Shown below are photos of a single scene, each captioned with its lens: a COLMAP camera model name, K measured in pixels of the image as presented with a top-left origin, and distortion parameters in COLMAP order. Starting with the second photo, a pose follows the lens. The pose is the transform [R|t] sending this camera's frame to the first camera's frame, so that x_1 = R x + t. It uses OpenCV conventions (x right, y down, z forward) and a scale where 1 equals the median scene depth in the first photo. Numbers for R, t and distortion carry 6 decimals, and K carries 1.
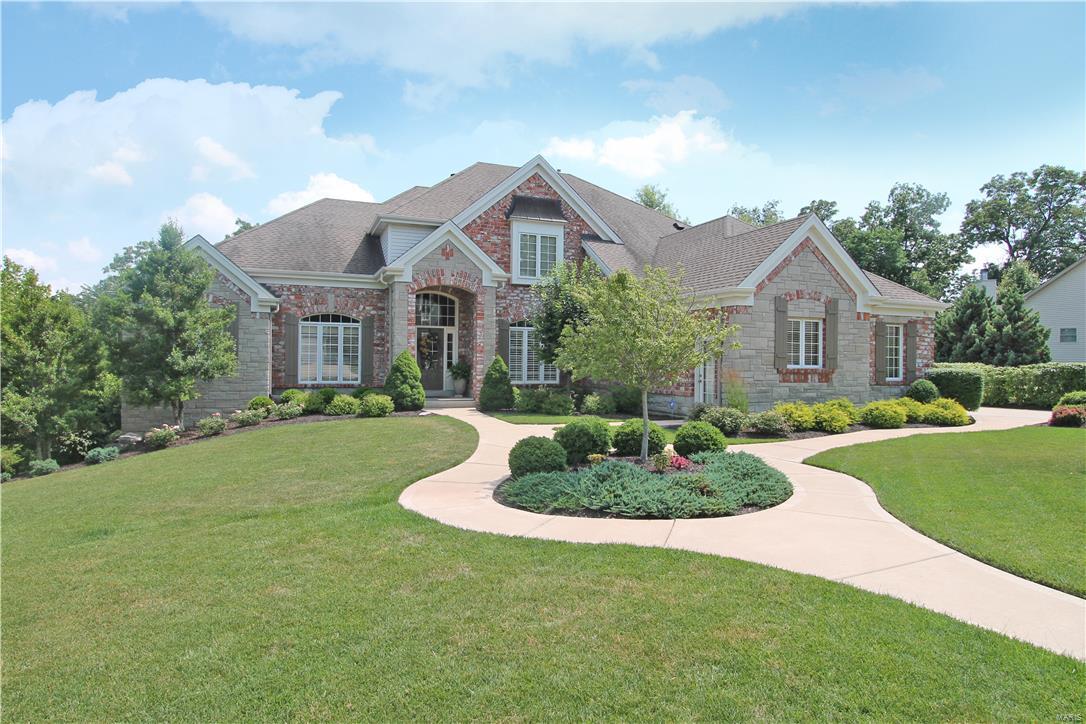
lens RADIAL K [[628.3, 0, 540.3], [0, 628.3, 360.6], [0, 0, 1]] dist [0.000121, 0.000234]
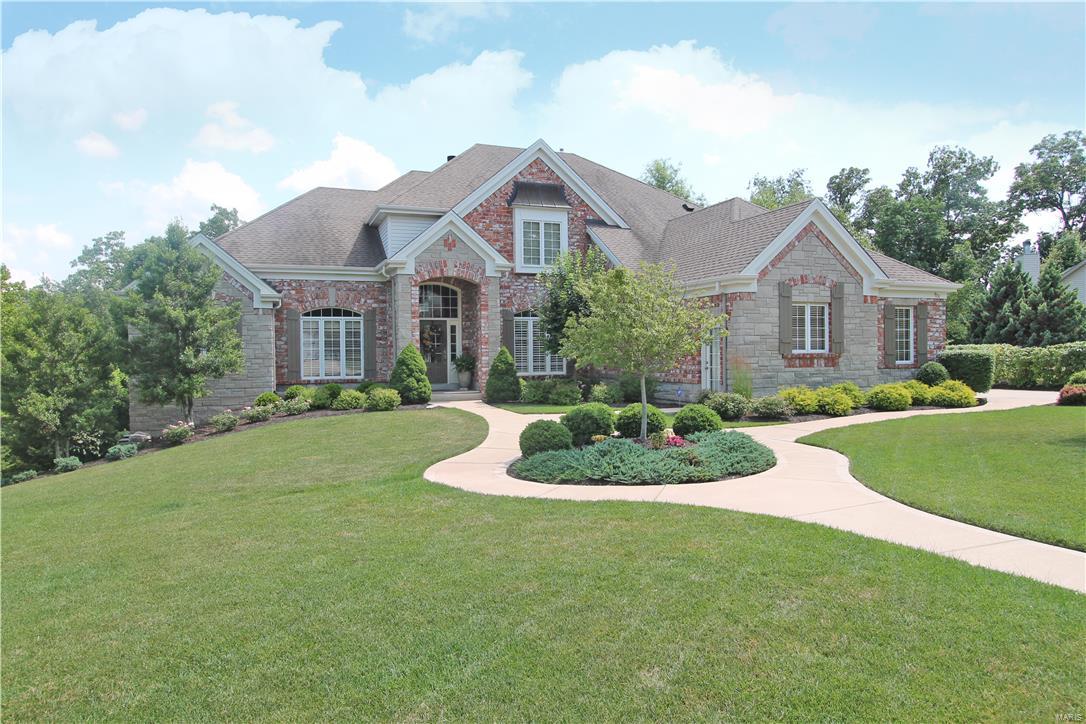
lens RADIAL K [[700.7, 0, 545.6], [0, 700.7, 362.8], [0, 0, 1]] dist [-0.006400, -0.000746]
pose [[0.999771, -0.021365, -0.001429, -0.000054], [0.021386, 0.999643, 0.016044, 0.000814], [0.001085, -0.016071, 0.999870, -0.106565]]
